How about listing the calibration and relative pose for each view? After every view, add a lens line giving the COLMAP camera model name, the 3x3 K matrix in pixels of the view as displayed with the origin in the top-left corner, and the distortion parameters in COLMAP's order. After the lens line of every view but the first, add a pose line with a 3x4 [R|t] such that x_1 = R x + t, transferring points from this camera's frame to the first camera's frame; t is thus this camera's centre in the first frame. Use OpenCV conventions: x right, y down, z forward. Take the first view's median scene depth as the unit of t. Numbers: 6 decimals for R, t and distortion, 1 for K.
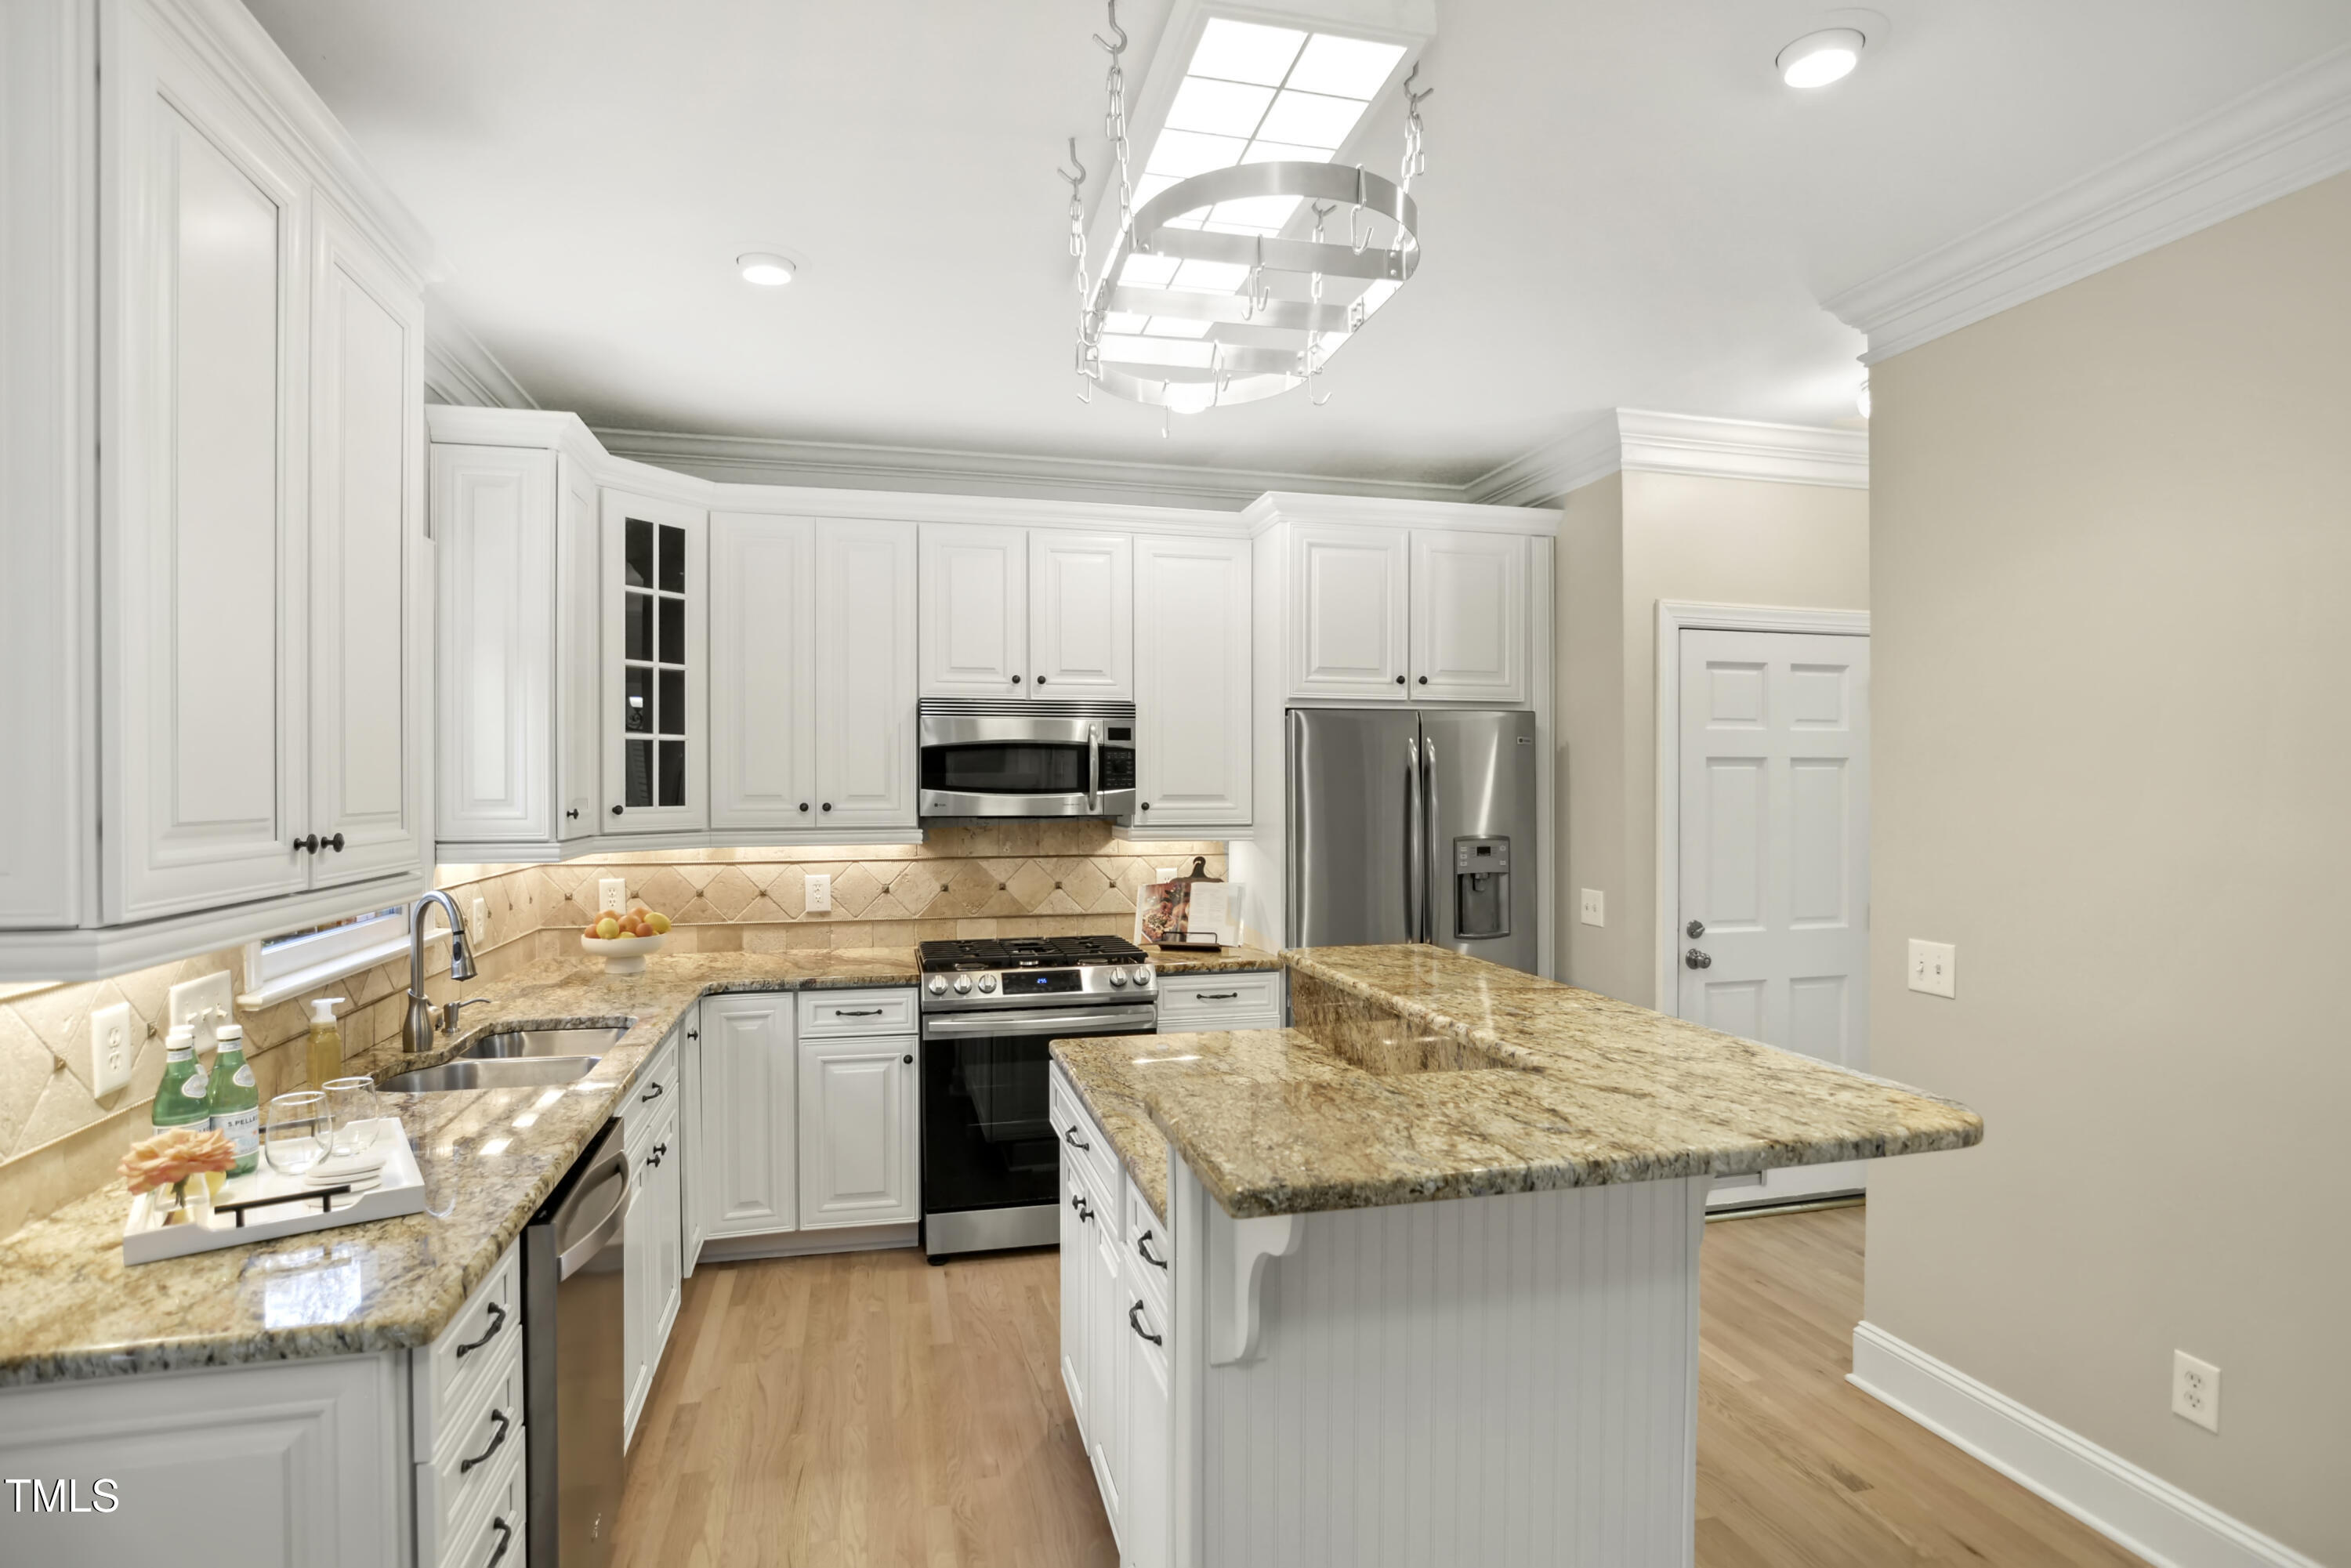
lens RADIAL K [[1177.8, 0, 1160.1], [0, 1177.8, 791.8], [0, 0, 1]] dist [-0.026026, 0.005261]
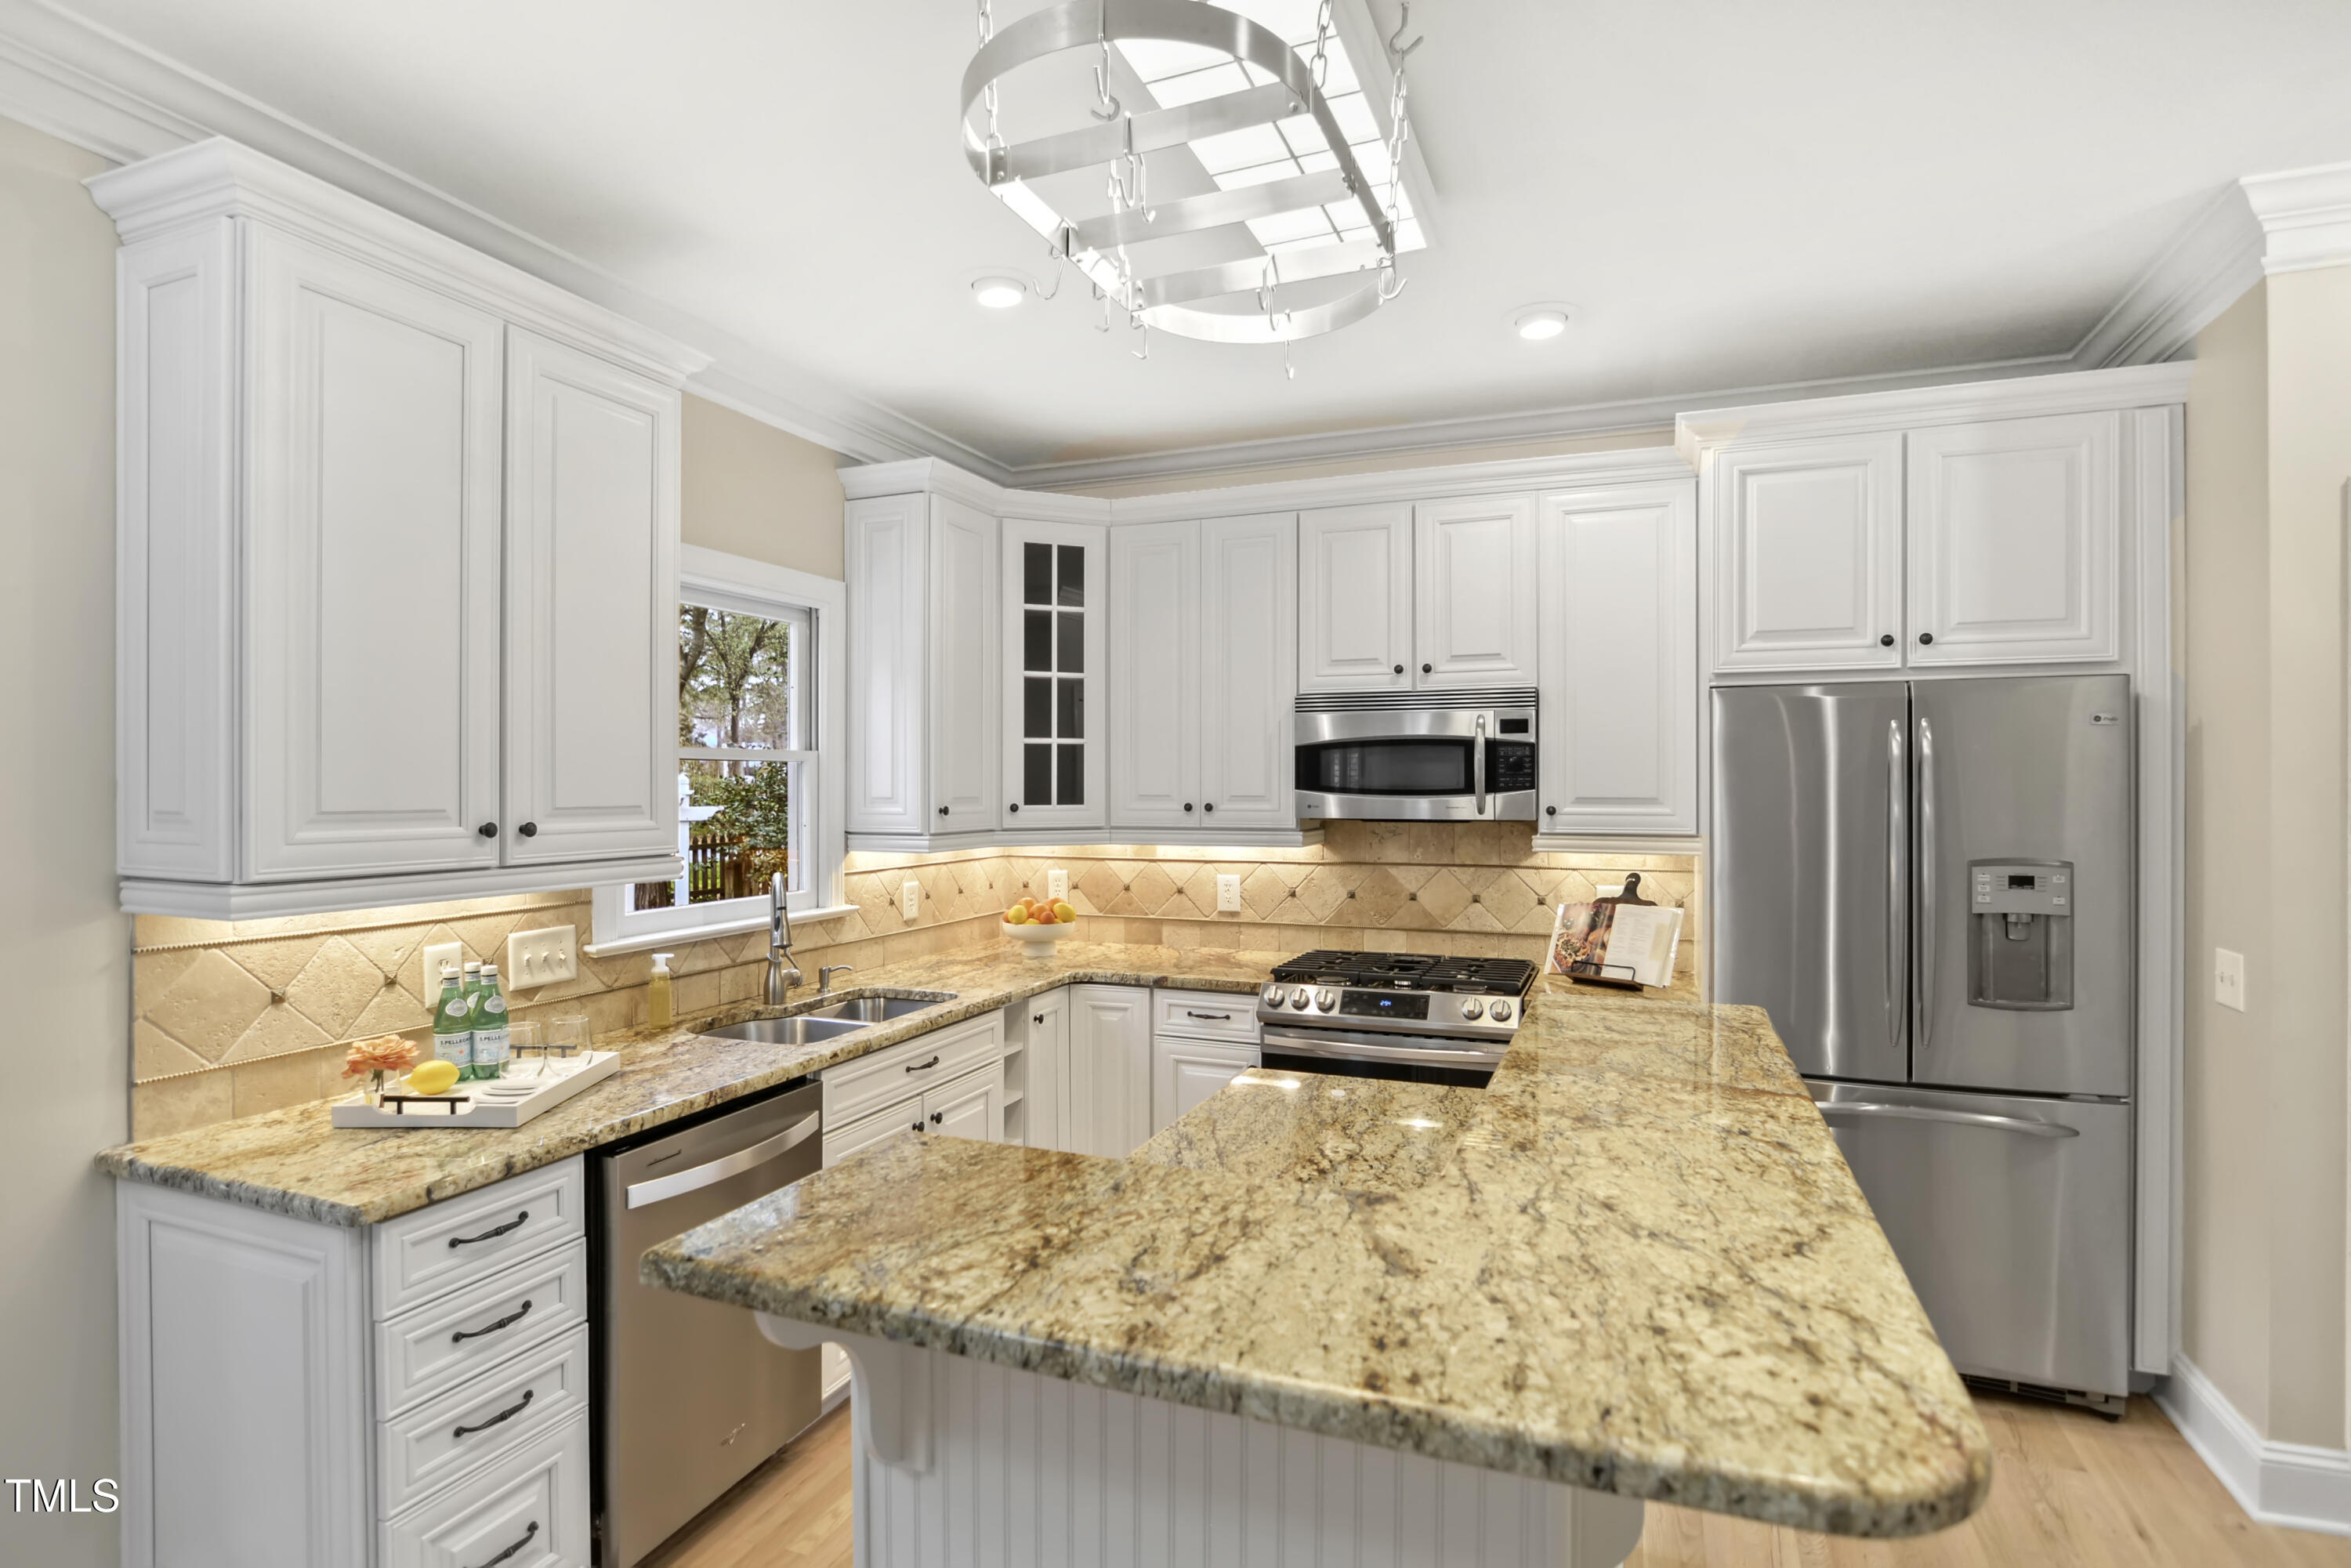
lens RADIAL K [[1177.8, 0, 1166.3], [0, 1177.8, 791.3], [0, 0, 1]] dist [-0.026026, 0.005261]
pose [[0.810632, 0.003051, -0.585548, 0.290933], [-0.003916, 0.999992, -0.000212, -0.000396], [0.585543, 0.002465, 0.810638, 0.174334]]
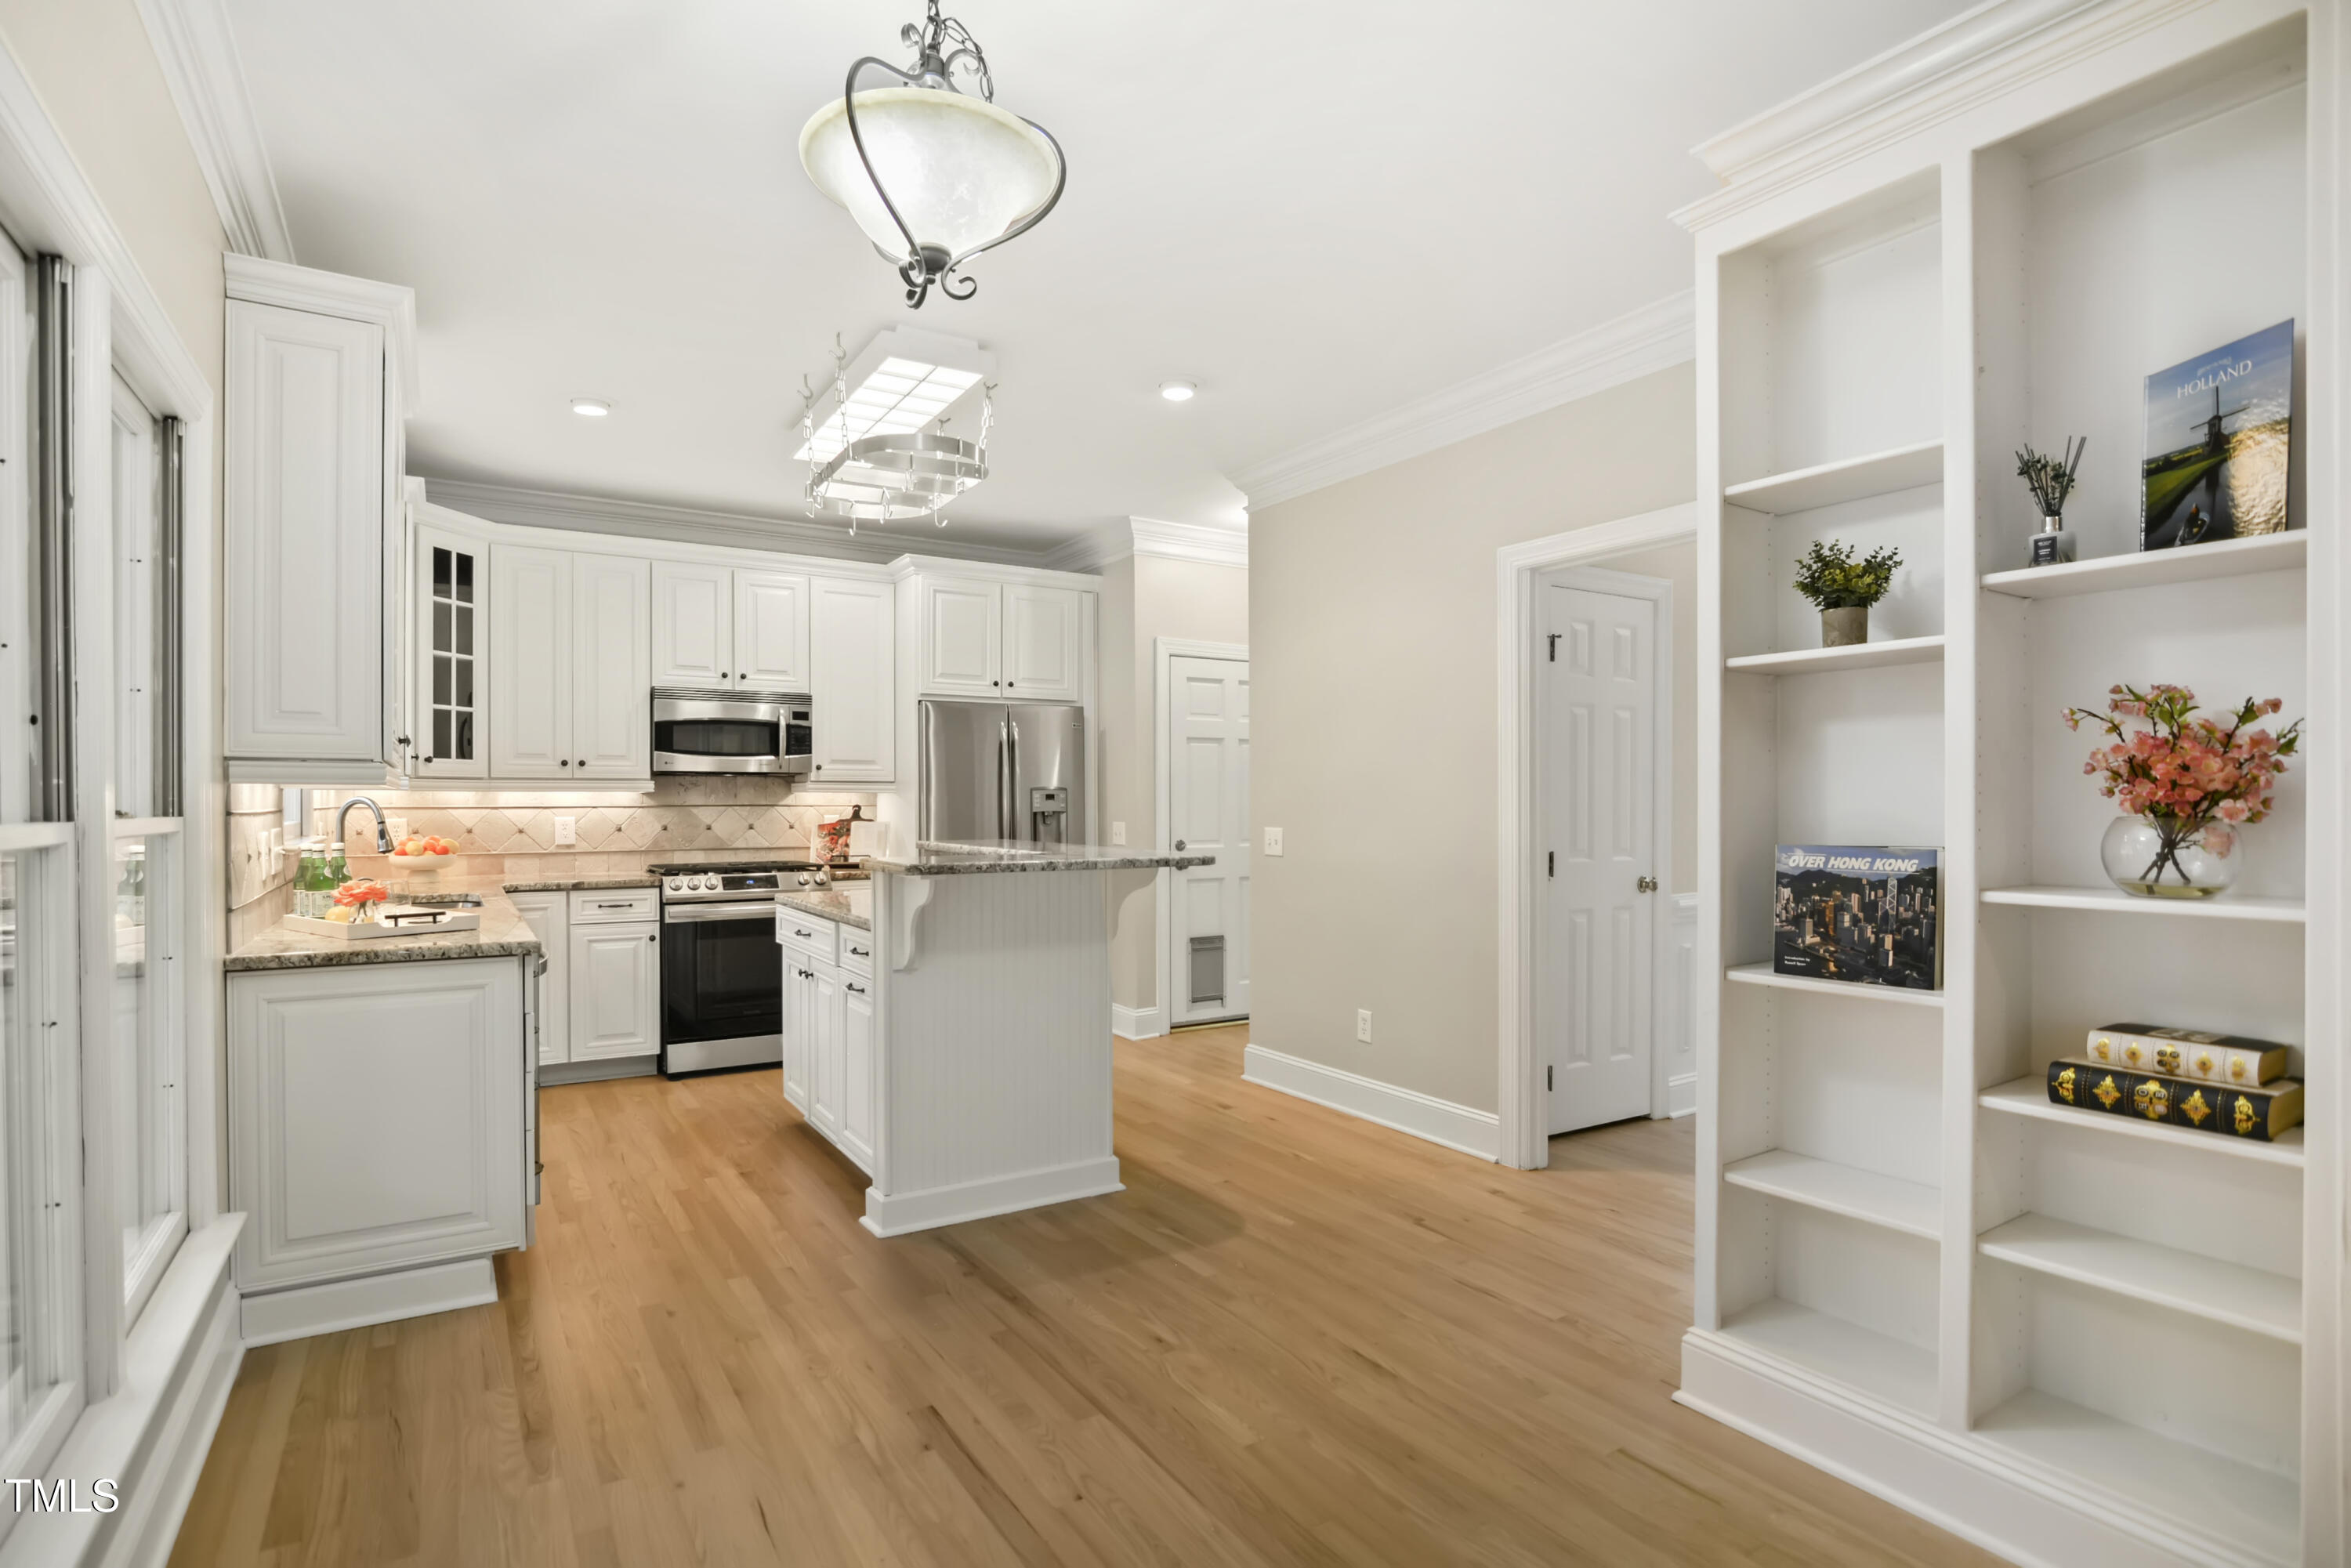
lens RADIAL K [[1164.0, 0, 1150.4], [0, 1164.0, 802.5], [0, 0, 1]] dist [-0.025908, 0.004145]
pose [[0.951946, -0.001100, 0.306264, -0.068758], [0.003013, 0.999979, -0.005774, 0.072742], [-0.306251, 0.006420, 0.951929, -0.520422]]
